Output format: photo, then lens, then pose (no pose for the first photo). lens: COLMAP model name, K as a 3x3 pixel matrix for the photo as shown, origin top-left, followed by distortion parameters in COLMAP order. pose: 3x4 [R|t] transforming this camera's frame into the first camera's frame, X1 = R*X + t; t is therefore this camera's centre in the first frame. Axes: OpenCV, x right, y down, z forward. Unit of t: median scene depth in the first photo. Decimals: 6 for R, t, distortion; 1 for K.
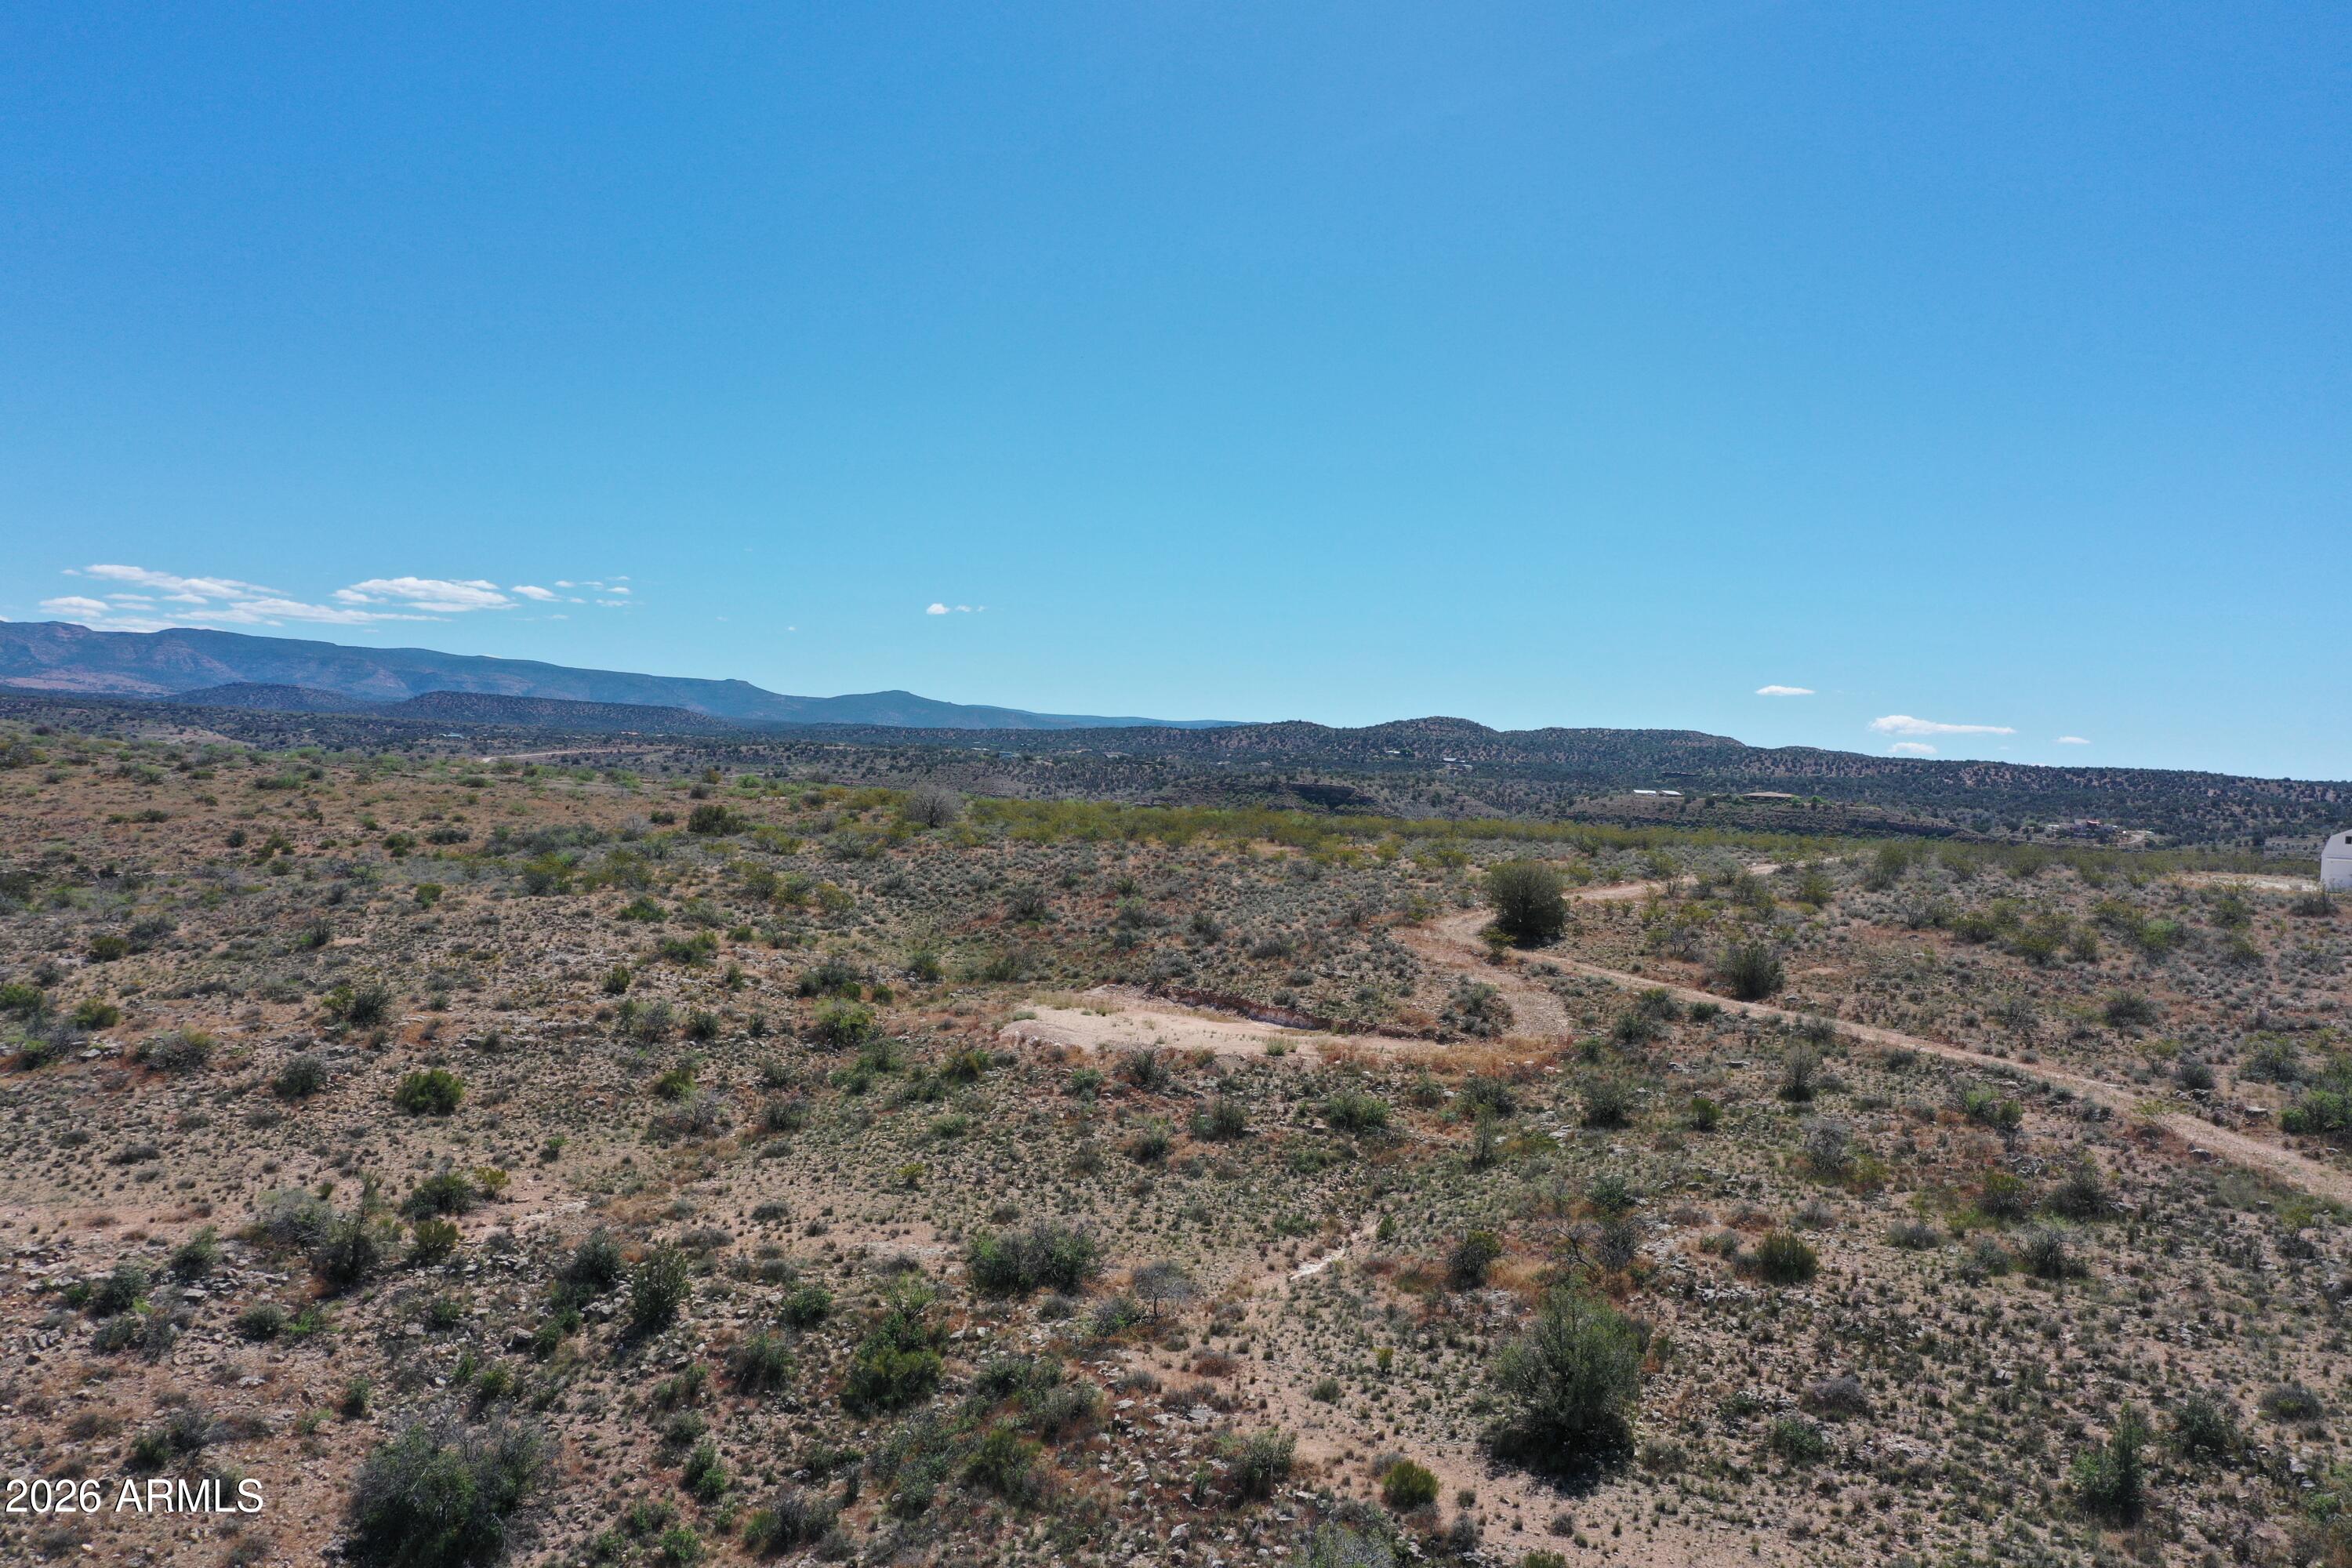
lens RADIAL K [[1855.3, 0, 1173.2], [0, 1855.3, 768.2], [0, 0, 1]] dist [0.005031, -0.002522]
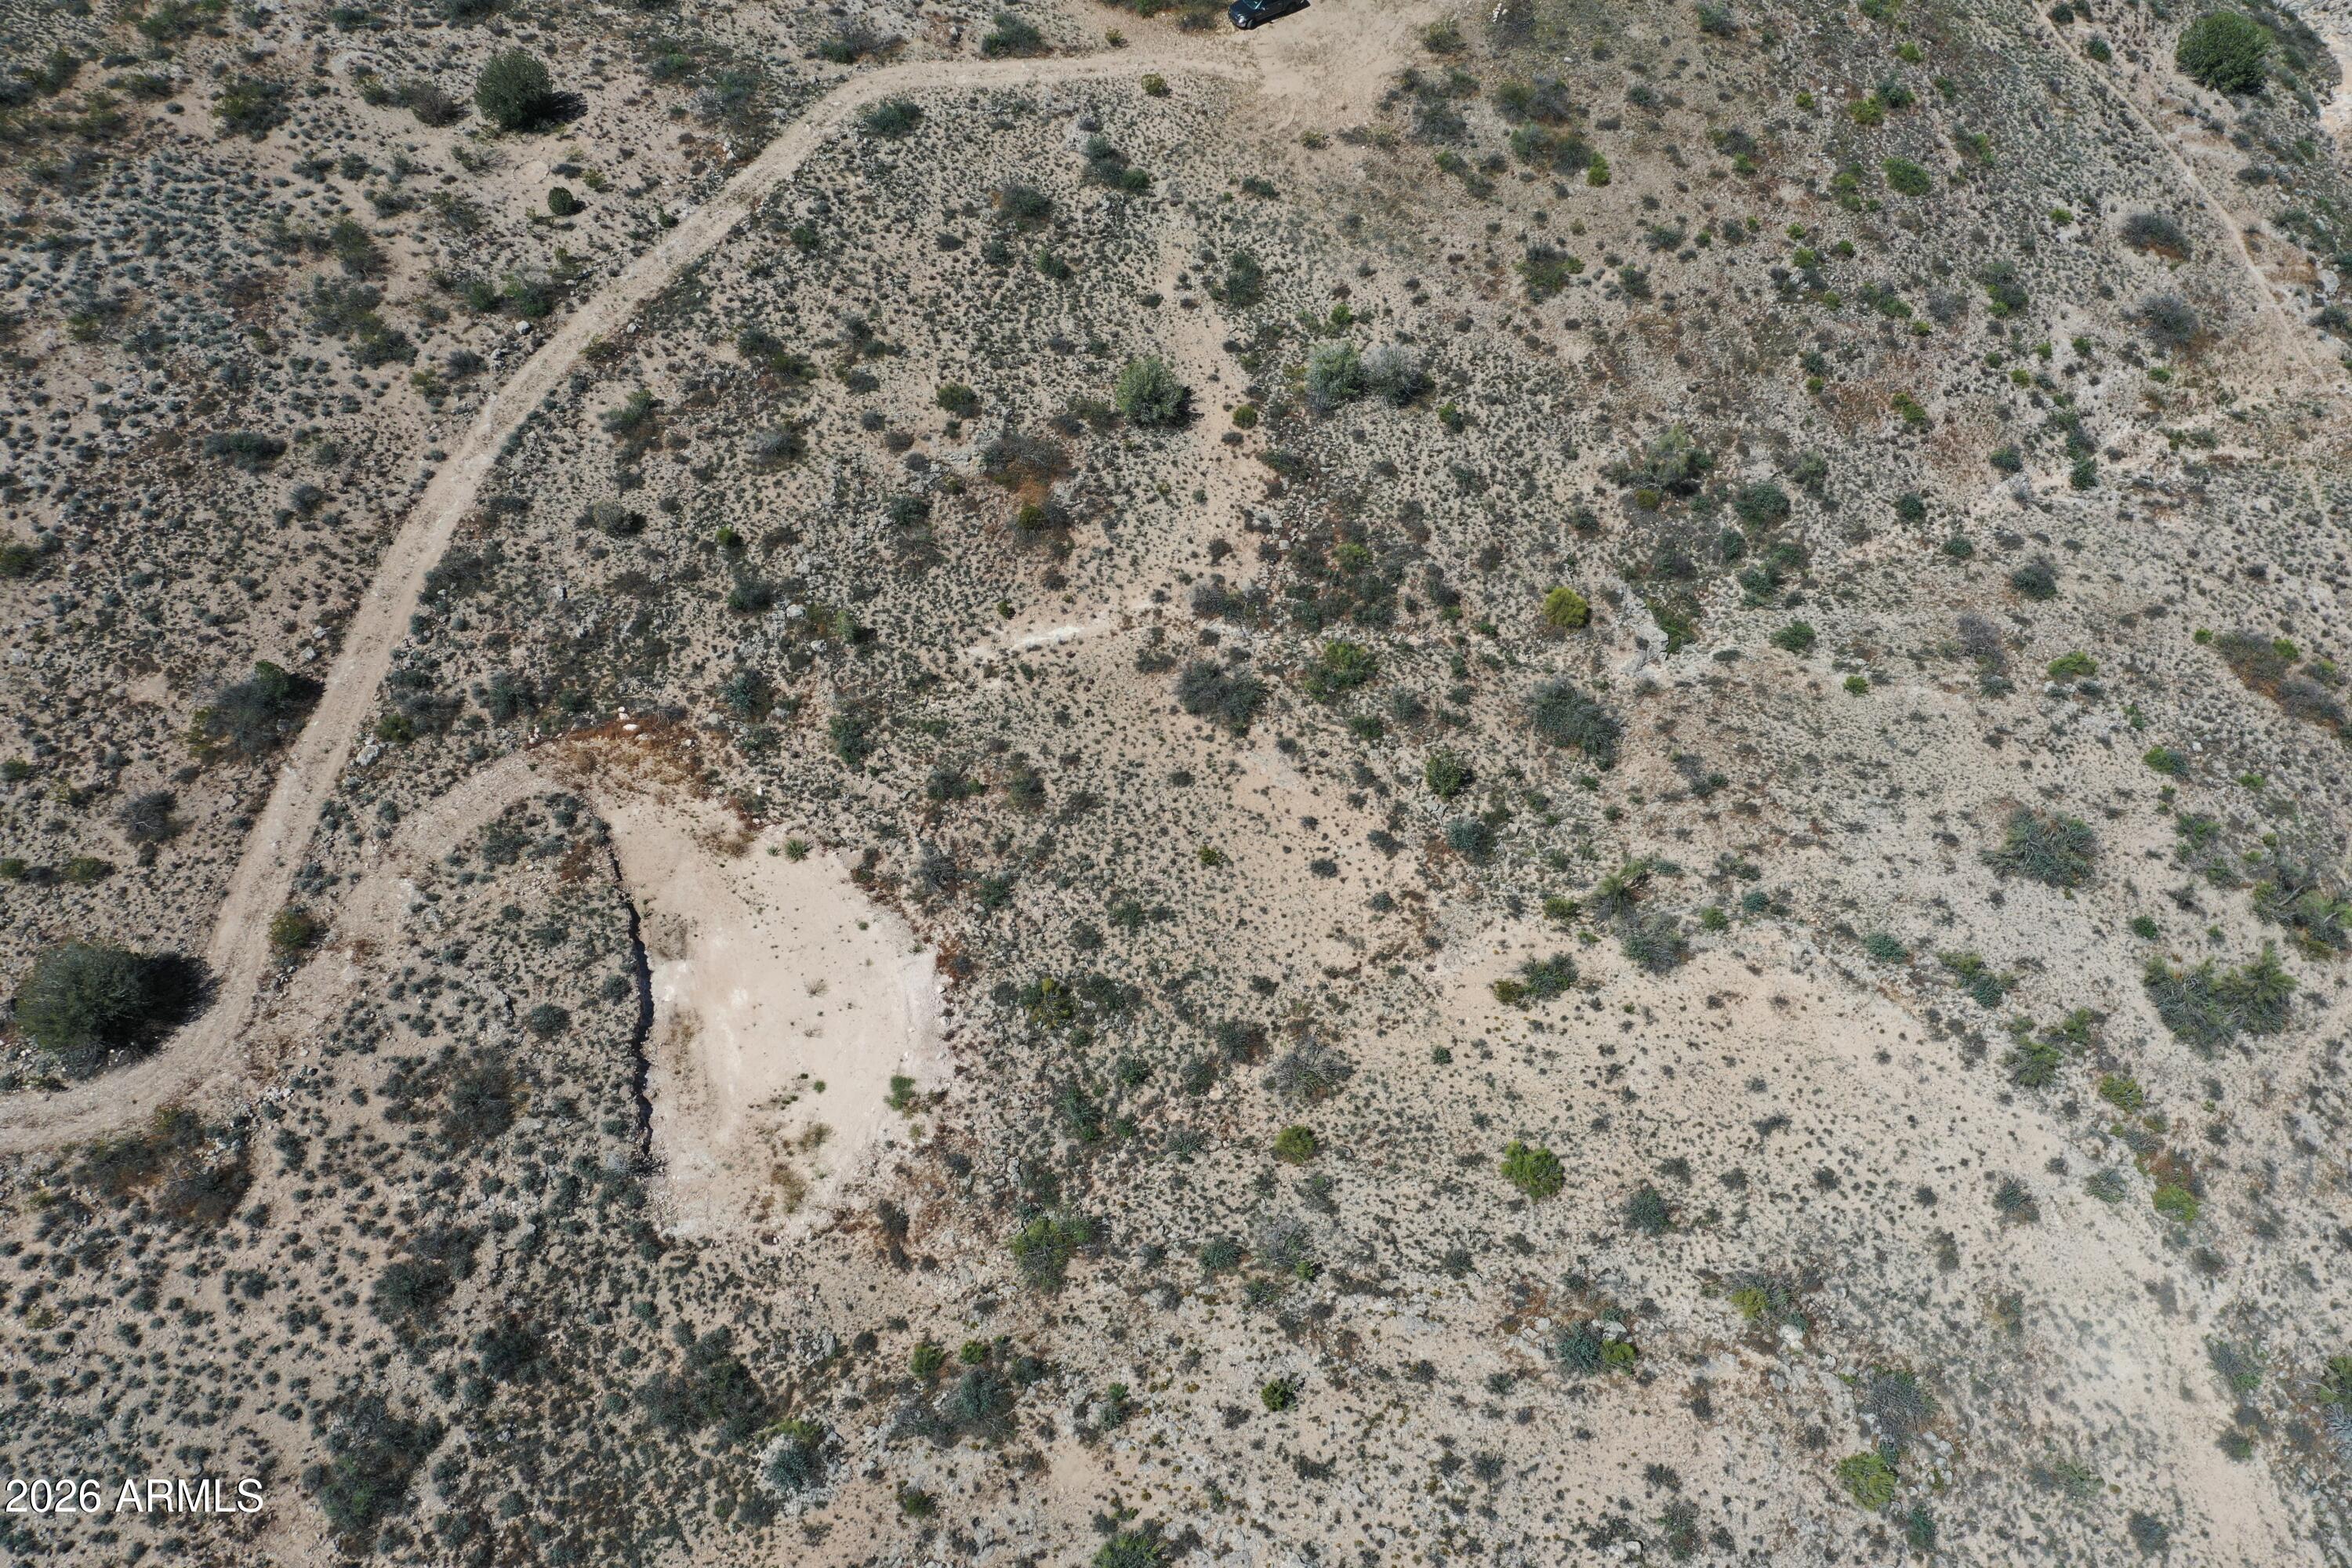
lens RADIAL K [[1855.3, 0, 1168.4], [0, 1855.3, 773.0], [0, 0, 1]] dist [0.005031, -0.002522]
pose [[-0.810900, -0.500961, 0.302456, -0.438114], [-0.020605, 0.540978, 0.840784, -0.807249], [-0.584822, 0.675559, -0.449002, 1.434077]]
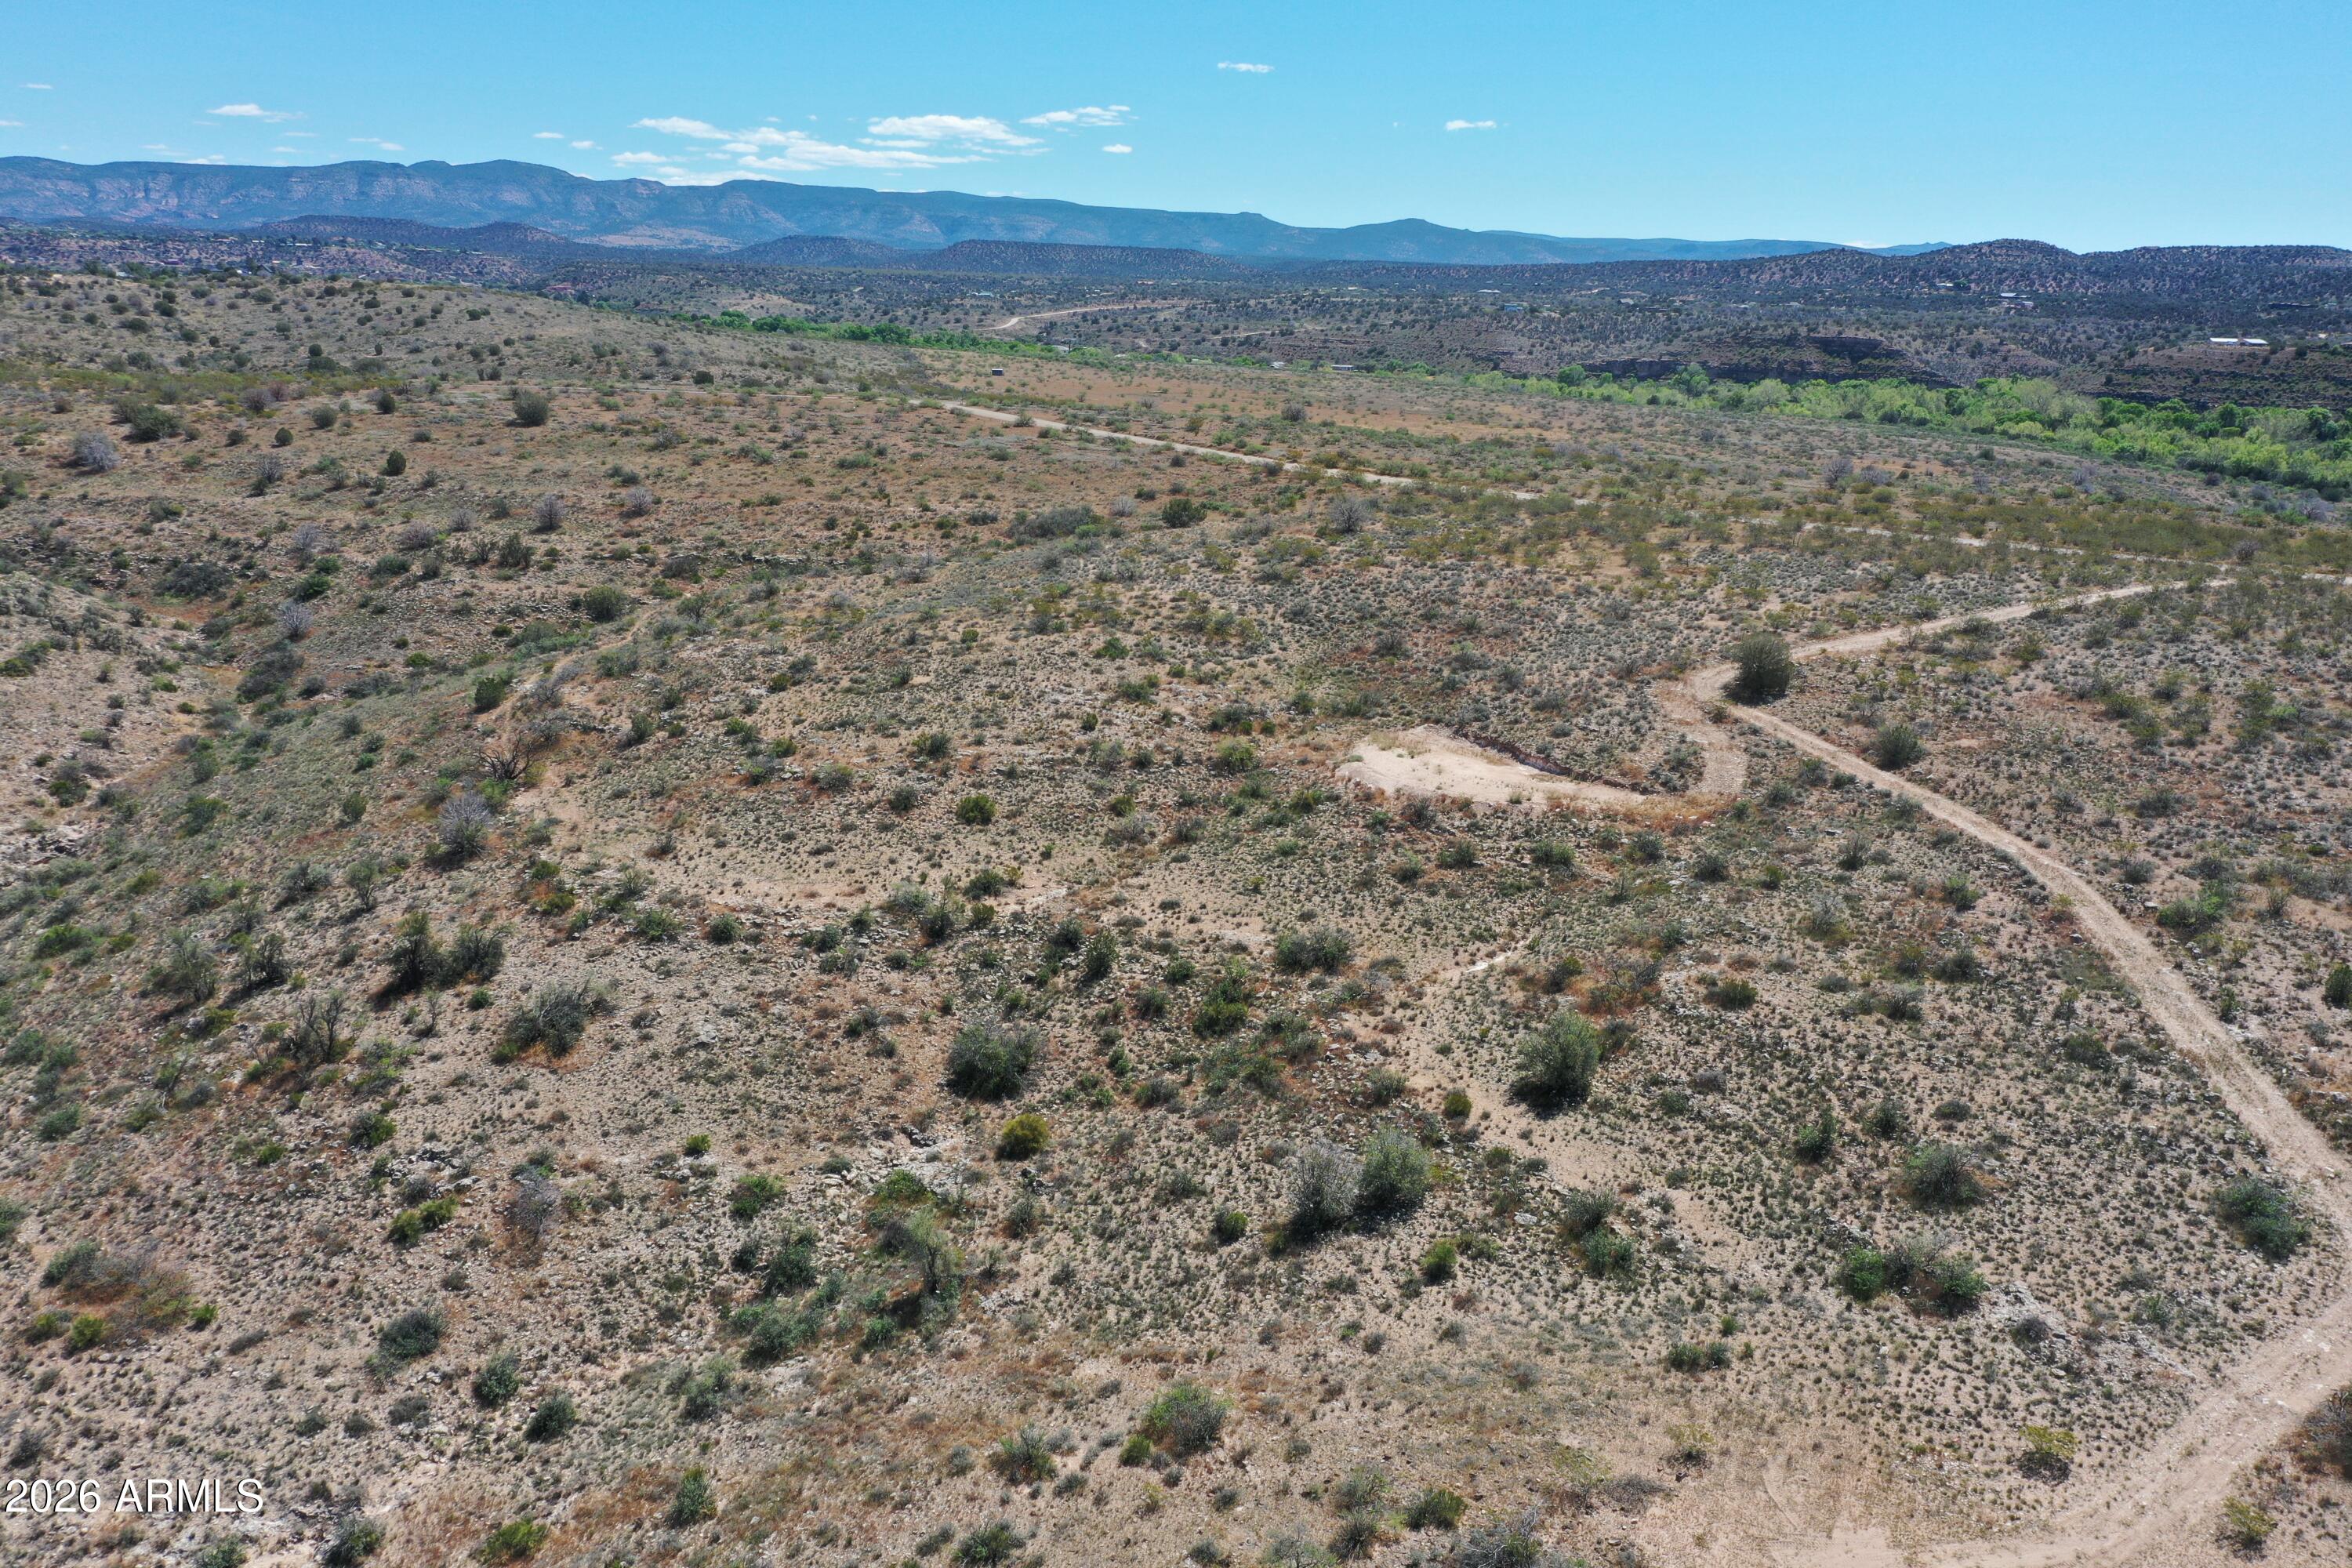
lens RADIAL K [[1855.3, 0, 1176.0], [0, 1855.3, 770.9], [0, 0, 1]] dist [0.005031, -0.002522]
pose [[0.963318, 0.045932, -0.264404, 0.200394], [0.020779, 0.969520, 0.244129, -0.254440], [0.267558, -0.240667, 0.933002, -0.471947]]
